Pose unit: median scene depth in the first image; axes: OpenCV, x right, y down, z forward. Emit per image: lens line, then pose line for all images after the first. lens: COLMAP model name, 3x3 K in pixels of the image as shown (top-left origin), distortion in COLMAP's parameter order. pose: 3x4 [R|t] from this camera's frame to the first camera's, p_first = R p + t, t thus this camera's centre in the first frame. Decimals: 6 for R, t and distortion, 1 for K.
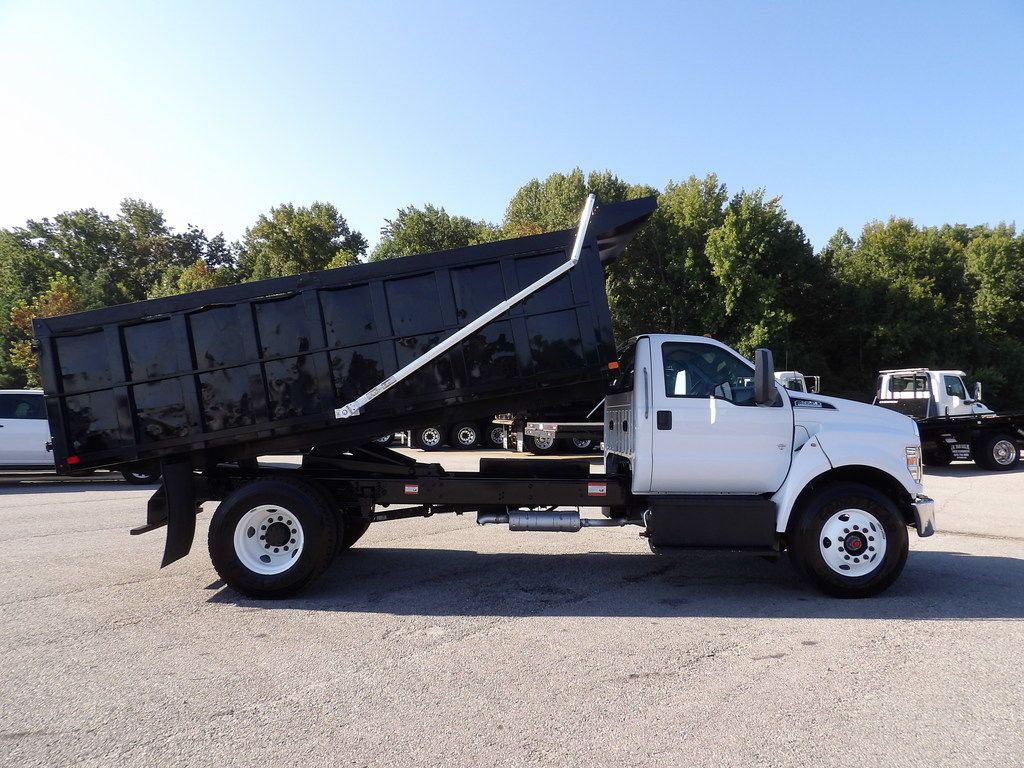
lens RADIAL K [[734.5, 0, 515.9], [0, 734.5, 378.8], [0, 0, 1]] dist [-0.038213, 0.049537]
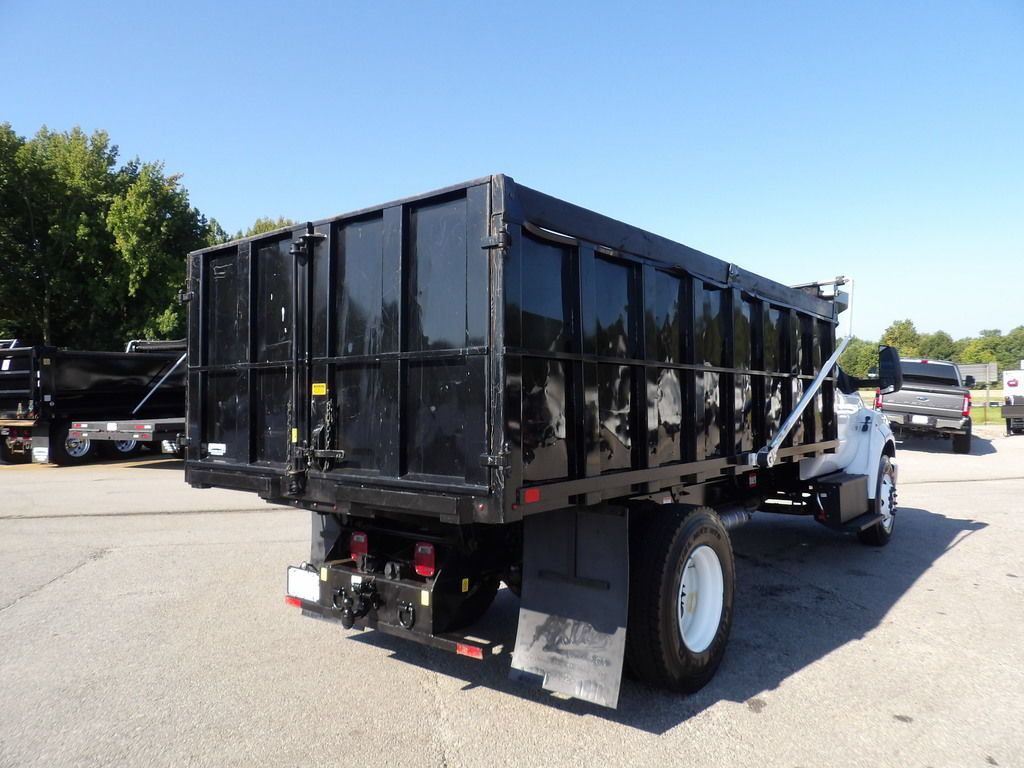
lens RADIAL K [[734.5, 0, 511.1], [0, 734.5, 384.6], [0, 0, 1]] dist [-0.038213, 0.049537]
pose [[0.638661, 0.002627, 0.769484, -0.089259], [-0.018579, 0.999755, 0.012007, 0.001720], [-0.769264, -0.021965, 0.638554, 0.065372]]
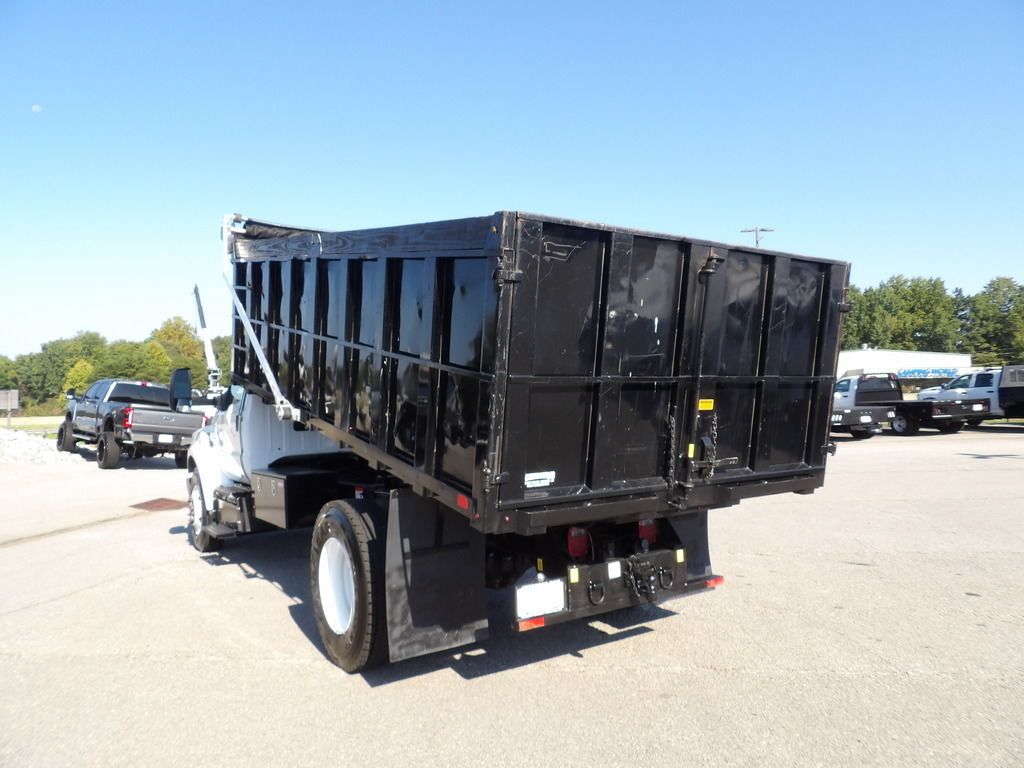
lens RADIAL K [[734.5, 0, 517.3], [0, 734.5, 385.0], [0, 0, 1]] dist [-0.038213, 0.049537]
pose [[-0.533320, 0.035993, 0.845147, -0.099382], [-0.010807, 0.998723, -0.049353, 0.006316], [-0.845844, -0.035455, -0.532250, 0.150268]]
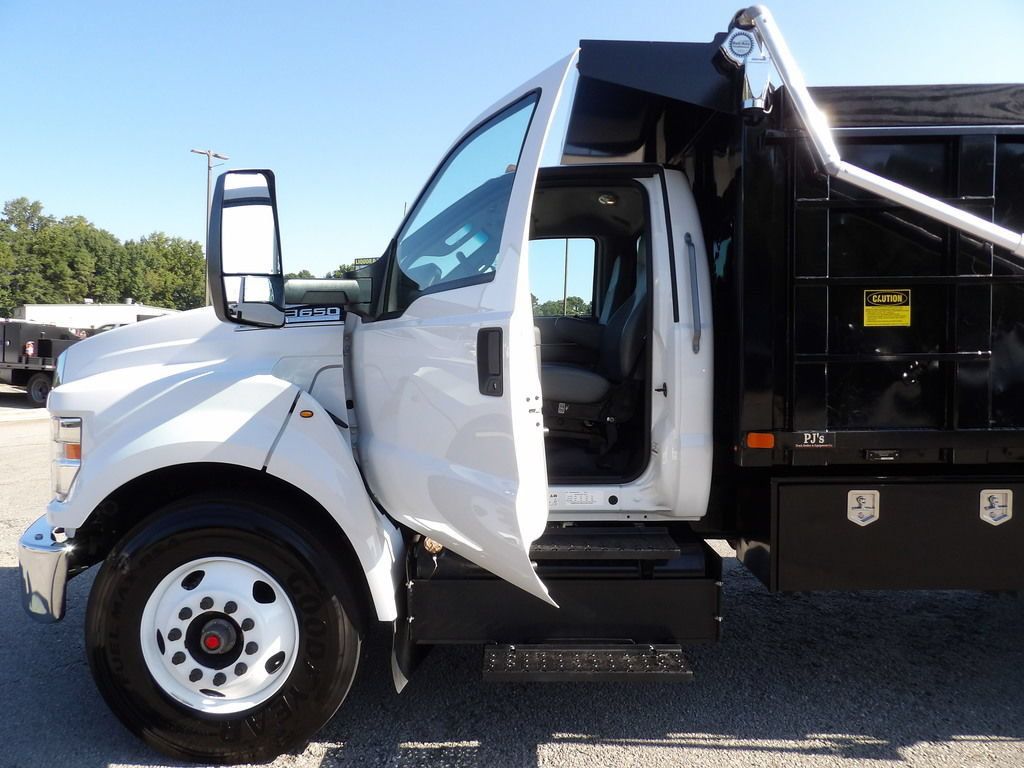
lens RADIAL K [[734.5, 0, 517.5], [0, 734.5, 383.2], [0, 0, 1]] dist [-0.038213, 0.049537]
pose [[-0.999379, -0.012737, 0.032841, 0.024685], [-0.012983, 0.999889, -0.007297, 0.009057], [-0.032744, -0.007718, -0.999434, 0.168504]]
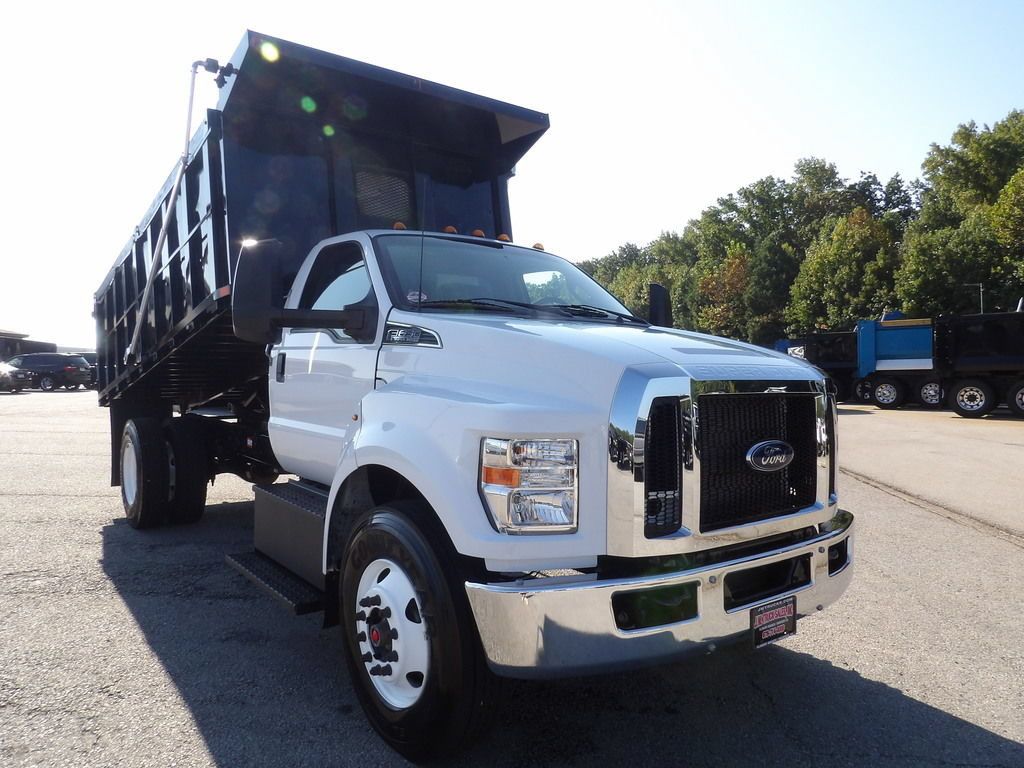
lens RADIAL K [[734.5, 0, 515.3], [0, 734.5, 379.7], [0, 0, 1]] dist [-0.038213, 0.049537]
pose [[0.589543, 0.013070, -0.807631, 0.083658], [0.036371, 0.998425, 0.042708, 0.004525], [0.806918, -0.054553, 0.588139, 0.075910]]
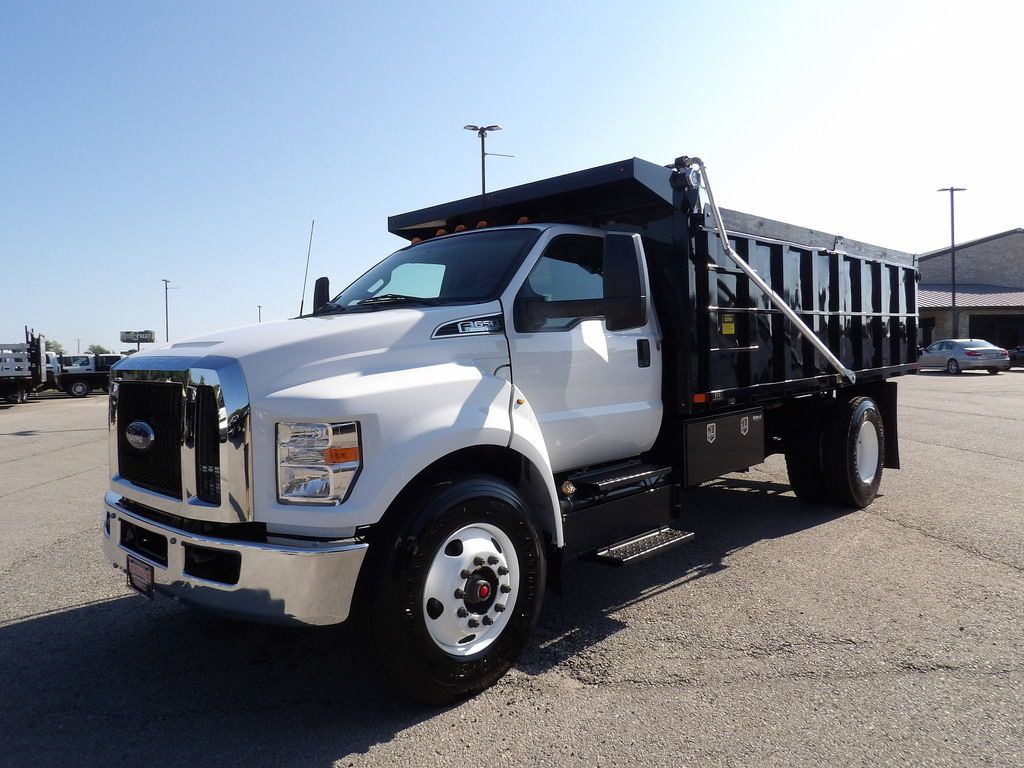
lens RADIAL K [[734.5, 0, 513.0], [0, 734.5, 377.7], [0, 0, 1]] dist [-0.038213, 0.049537]
pose [[-0.714890, 0.034555, -0.698383, 0.074314], [0.056227, 0.998385, -0.008157, 0.009263], [0.696973, -0.045099, -0.715678, 0.166370]]
